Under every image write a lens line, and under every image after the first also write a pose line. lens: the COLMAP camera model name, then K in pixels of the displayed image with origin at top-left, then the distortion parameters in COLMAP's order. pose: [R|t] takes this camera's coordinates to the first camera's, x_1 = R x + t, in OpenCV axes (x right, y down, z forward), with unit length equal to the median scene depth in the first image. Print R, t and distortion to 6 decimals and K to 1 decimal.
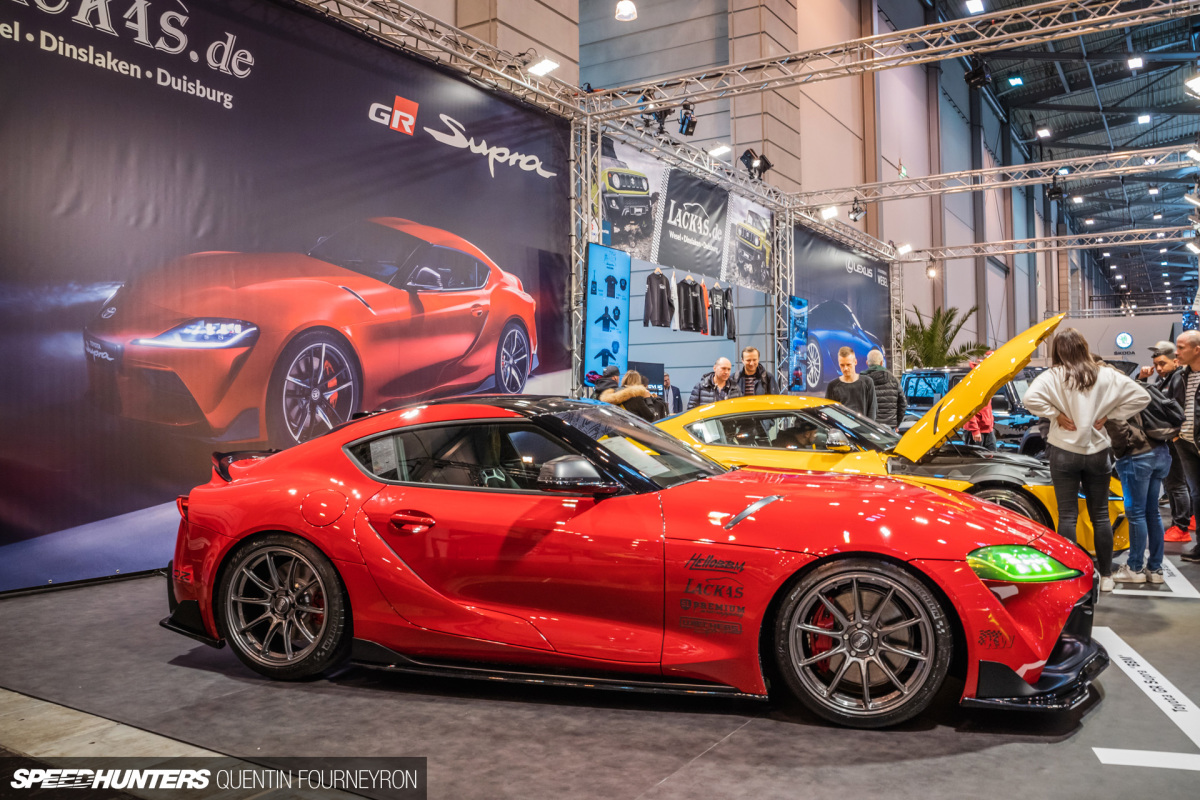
lens RADIAL K [[990.6, 0, 599.4], [0, 990.6, 398.4], [0, 0, 1]] dist [-0.086800, 0.040828]
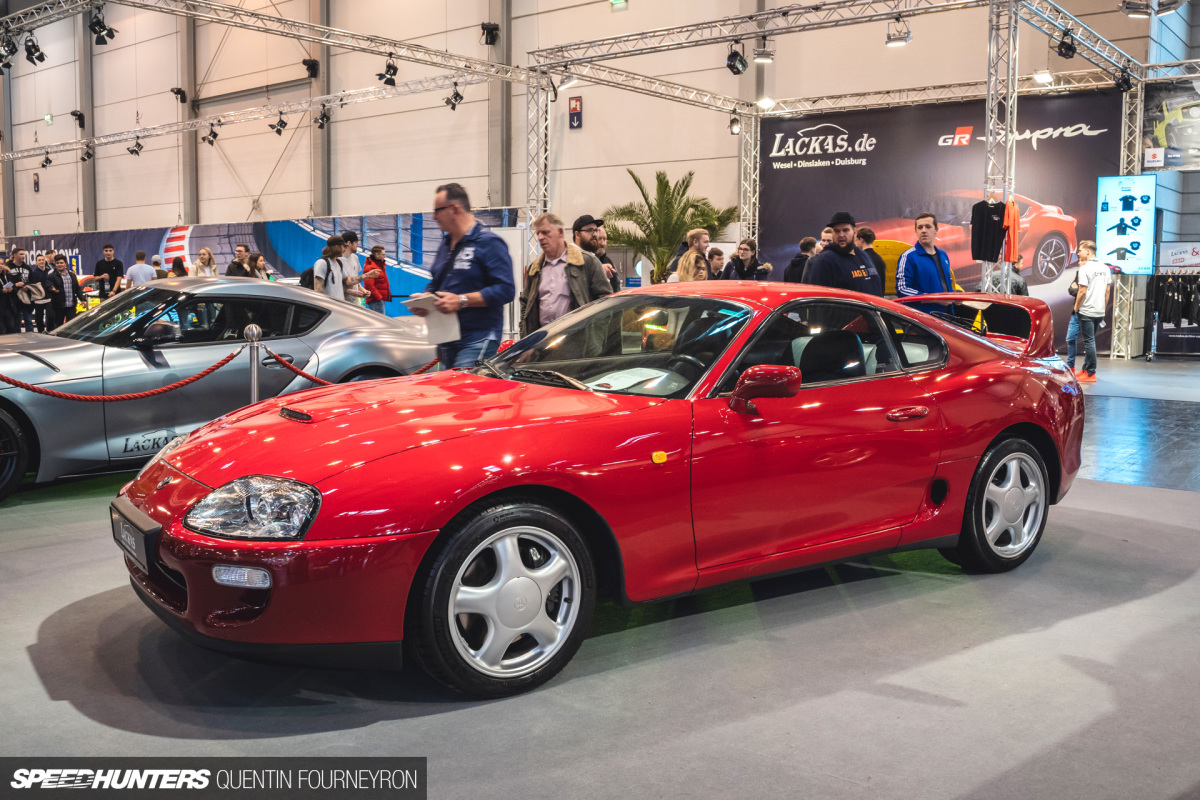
lens RADIAL K [[1027.5, 0, 600.1], [0, 1027.5, 398.2], [0, 0, 1]] dist [-0.006217, -0.003471]
pose [[-0.126362, 0.124326, -0.984162, 1.770771], [0.001007, 0.992131, 0.125203, -0.022396], [0.991984, 0.014830, -0.125493, 0.485443]]
